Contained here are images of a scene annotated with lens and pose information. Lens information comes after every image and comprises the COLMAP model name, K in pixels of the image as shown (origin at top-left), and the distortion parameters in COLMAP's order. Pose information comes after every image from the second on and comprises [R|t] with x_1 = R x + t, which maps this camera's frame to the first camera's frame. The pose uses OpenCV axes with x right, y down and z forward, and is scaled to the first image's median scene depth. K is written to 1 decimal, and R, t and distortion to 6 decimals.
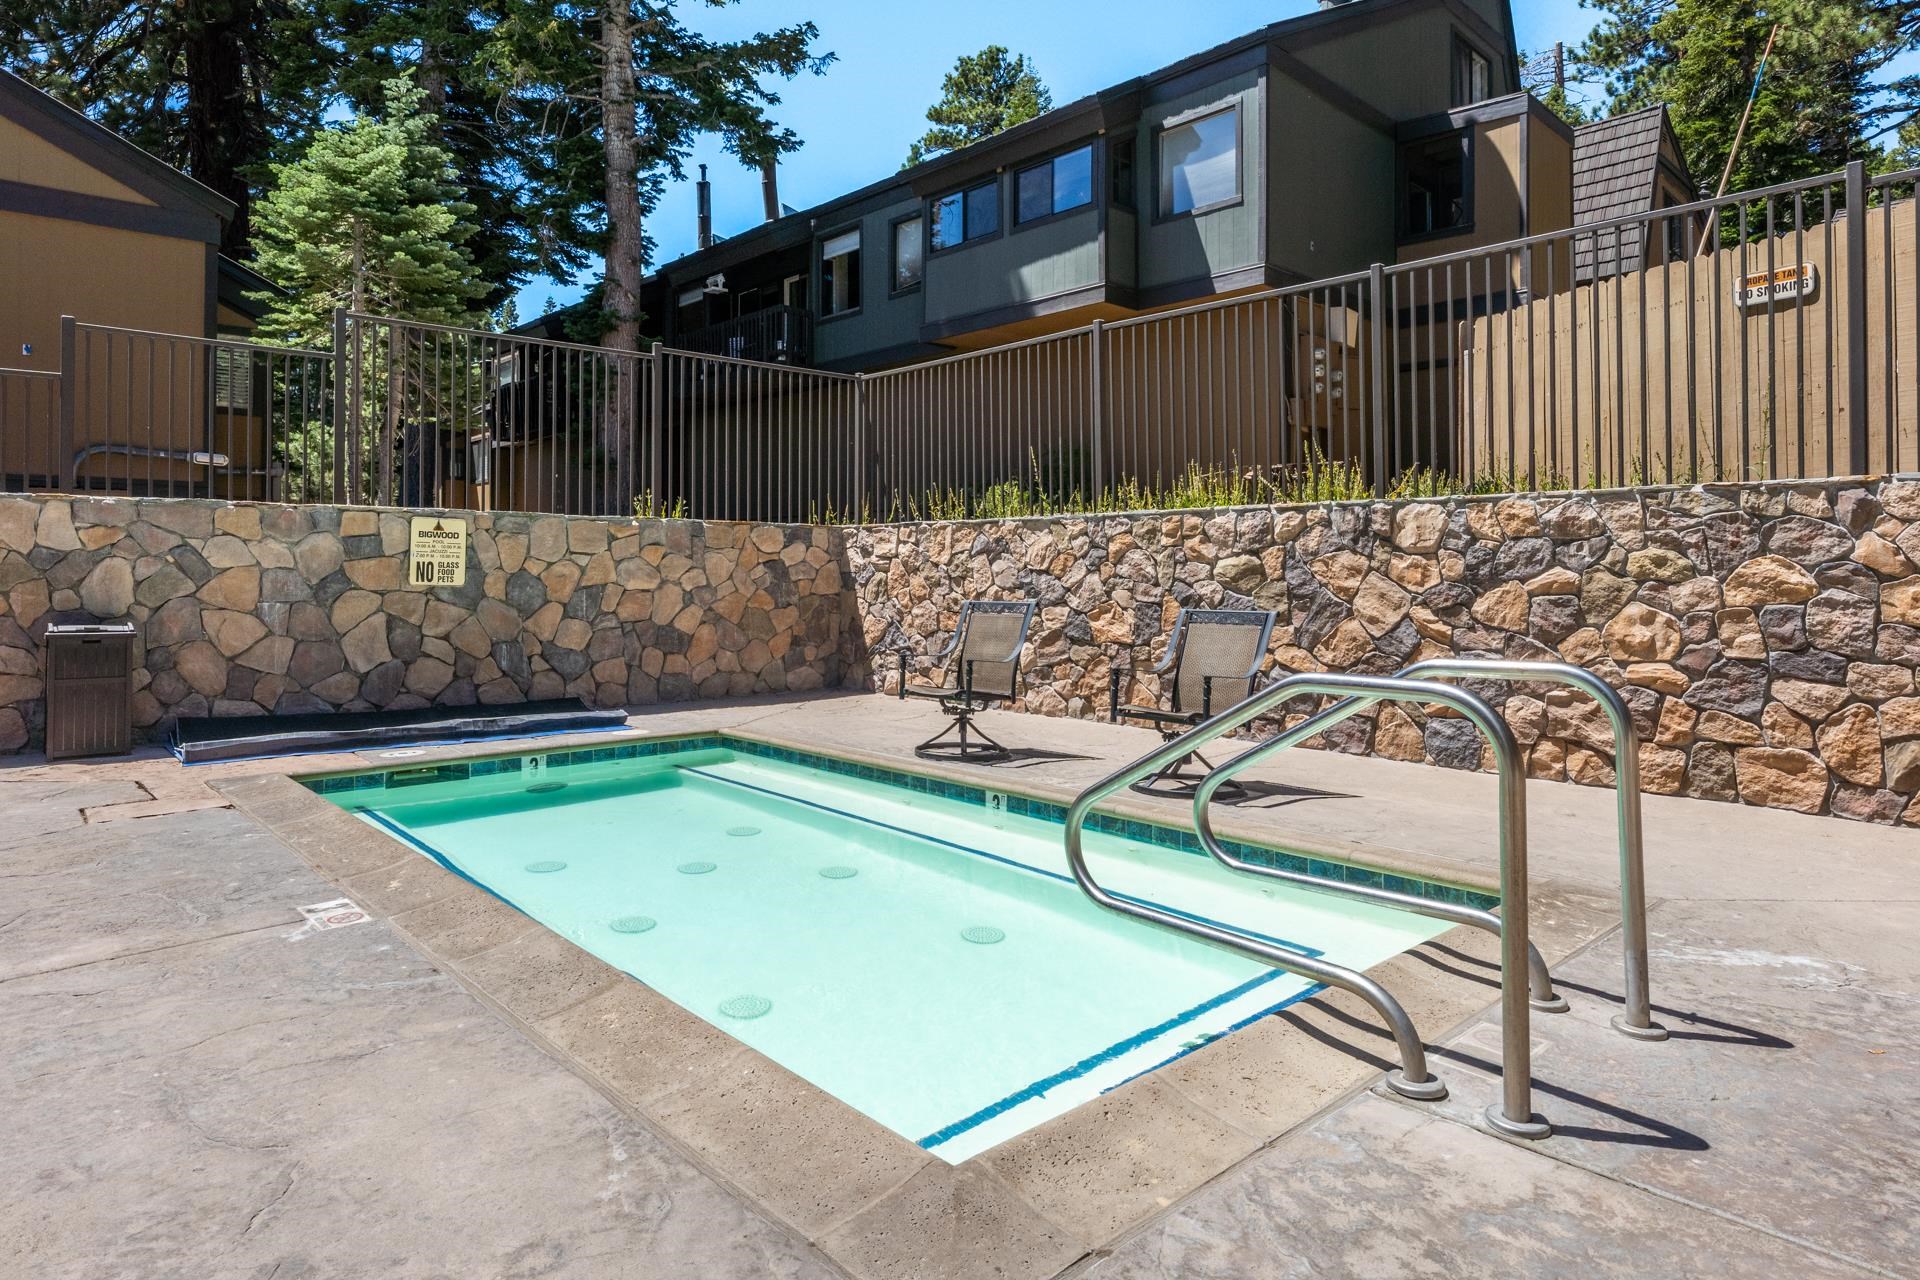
lens RADIAL K [[1096.4, 0, 925.0], [0, 1096.4, 564.6], [0, 0, 1]] dist [-0.003415, -0.001703]
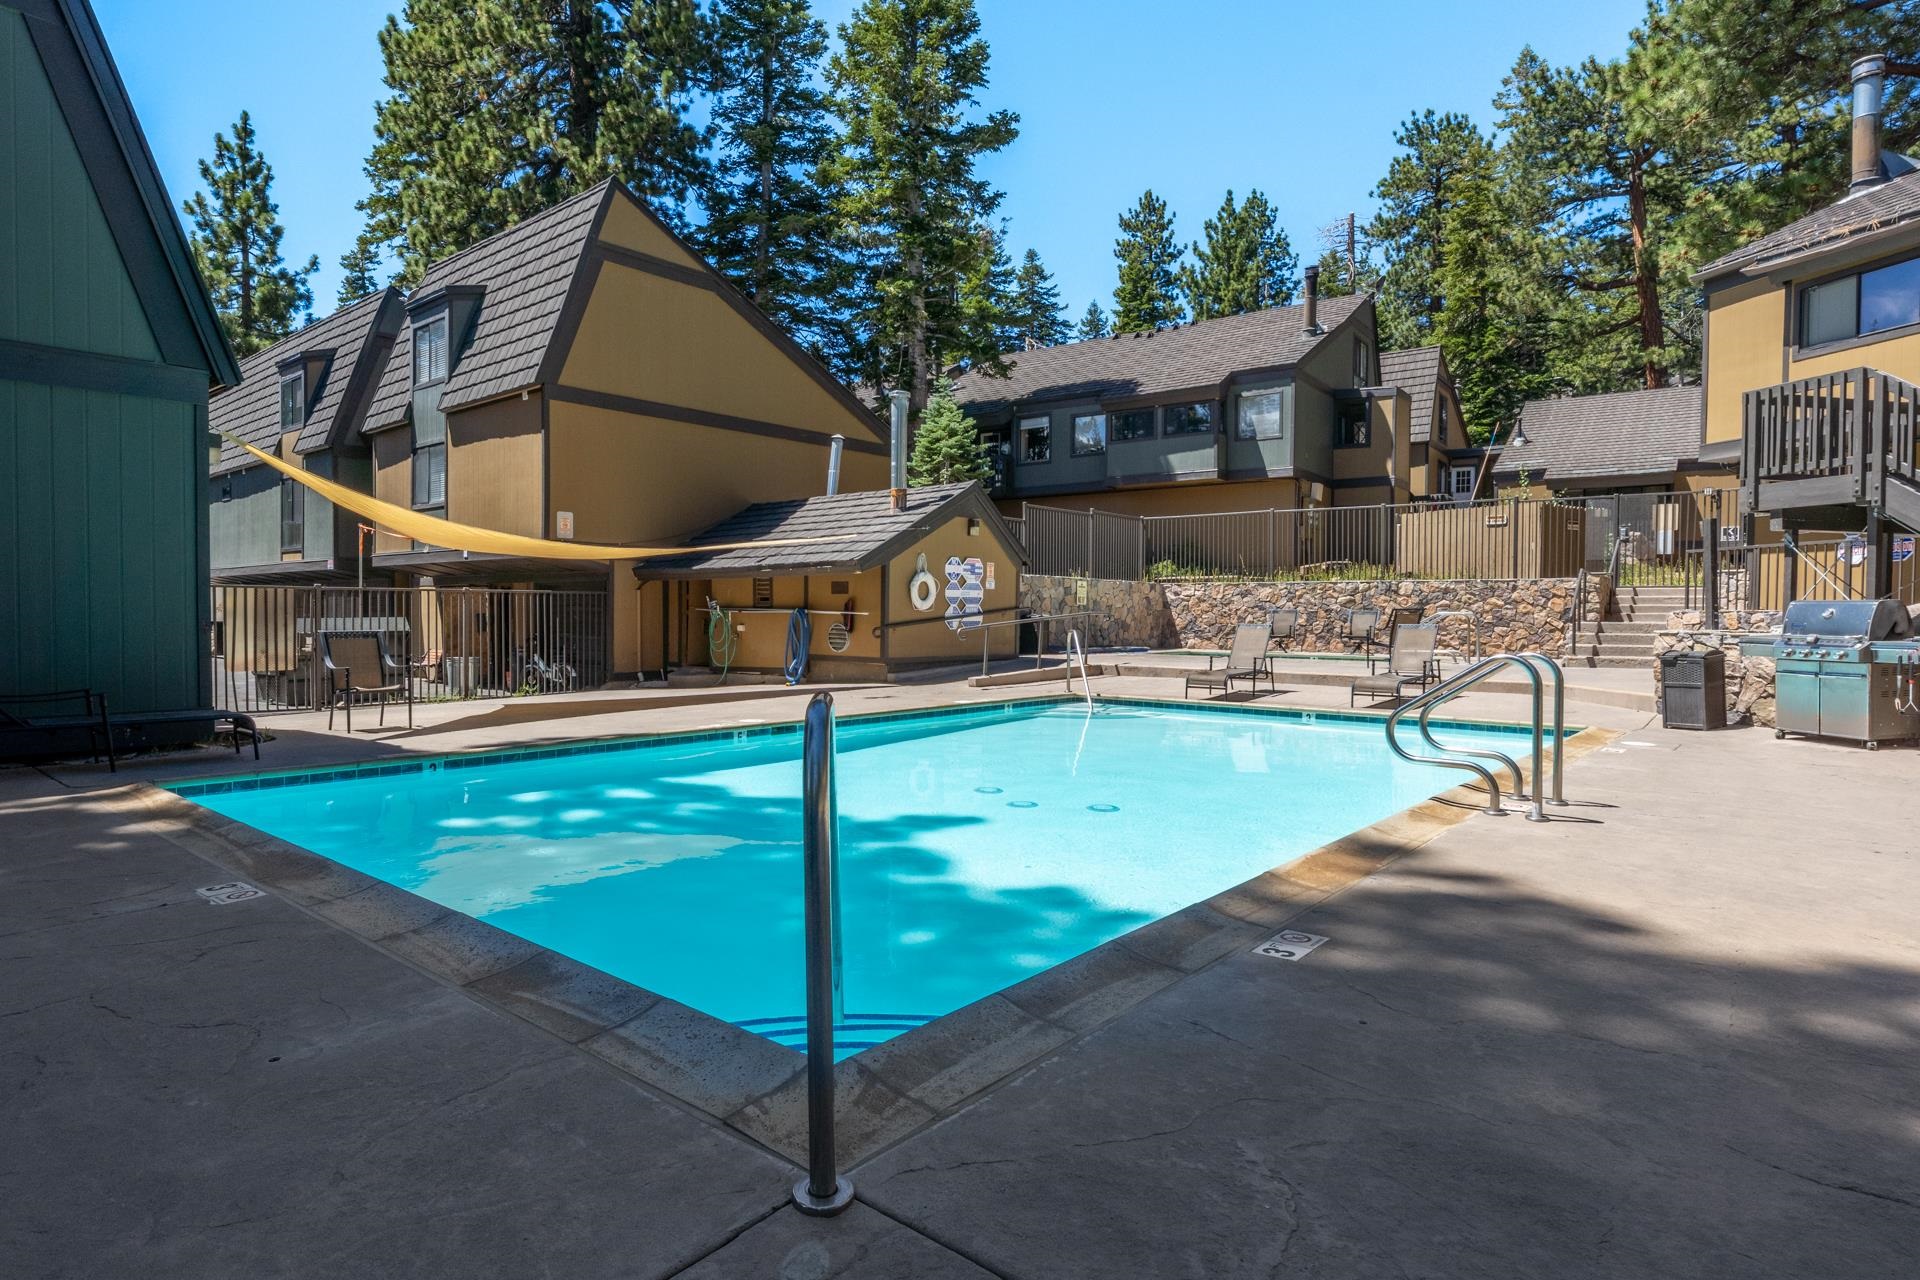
lens RADIAL K [[1021.1, 0, 960.1], [0, 1021.1, 634.3], [0, 0, 1]] dist [-0.000554, 0.000115]
pose [[0.982862, 0.001204, 0.184337, -0.986601], [-0.006575, 0.999571, 0.028530, 0.018090], [-0.184224, -0.029253, 0.982449, -1.243093]]
